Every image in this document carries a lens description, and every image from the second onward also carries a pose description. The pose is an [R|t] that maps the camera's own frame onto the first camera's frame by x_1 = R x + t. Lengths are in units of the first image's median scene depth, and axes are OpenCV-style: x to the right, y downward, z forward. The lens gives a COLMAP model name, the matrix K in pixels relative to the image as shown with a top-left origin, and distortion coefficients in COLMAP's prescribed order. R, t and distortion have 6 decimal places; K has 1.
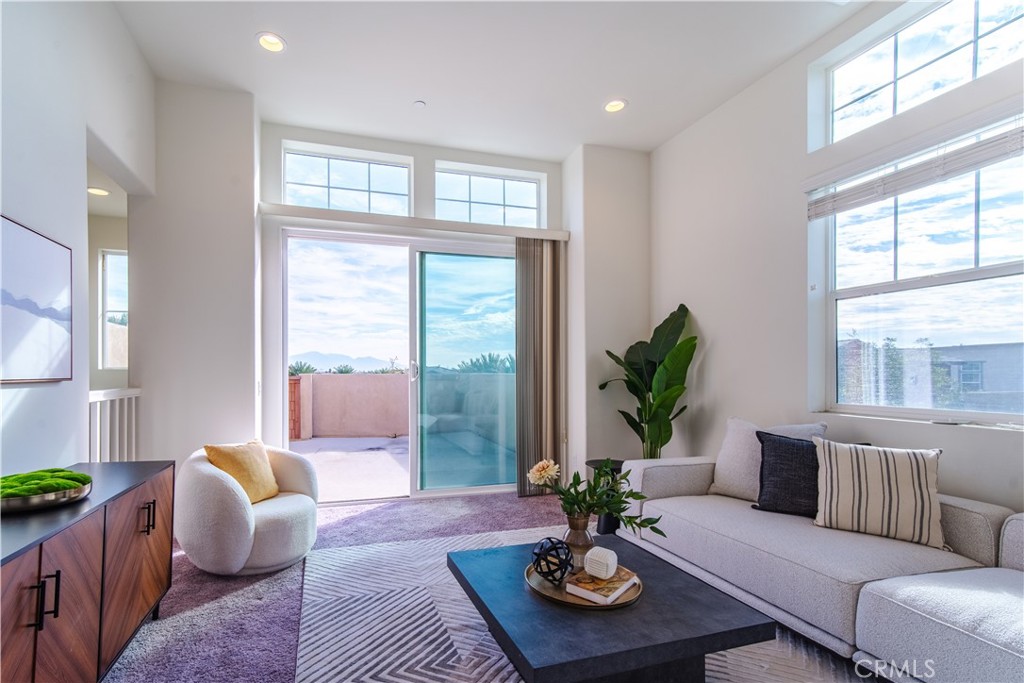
lens RADIAL K [[435.3, 0, 510.5], [0, 435.3, 373.0], [0, 0, 1]] dist [0.004392, 0.000257]
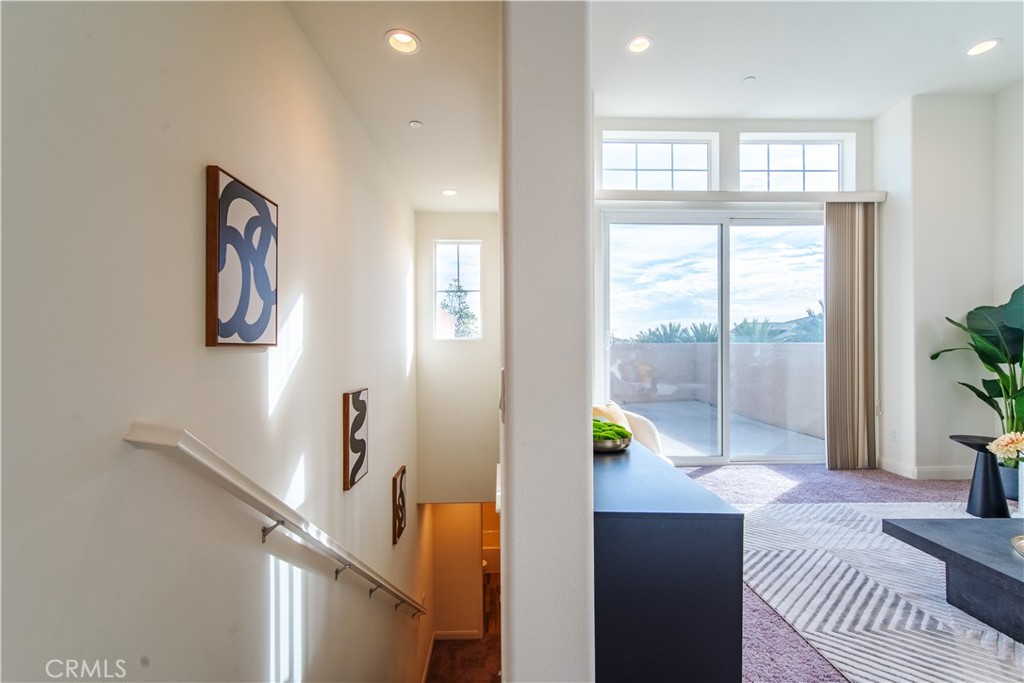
lens RADIAL K [[437.4, 0, 502.1], [0, 437.4, 342.8], [0, 0, 1]] dist [-0.000104, 0.008103]
pose [[0.972458, -0.003281, -0.233053, -0.481408], [0.003357, 0.999994, -0.000067, -0.000163], [0.233052, -0.000717, 0.972464, -0.127311]]
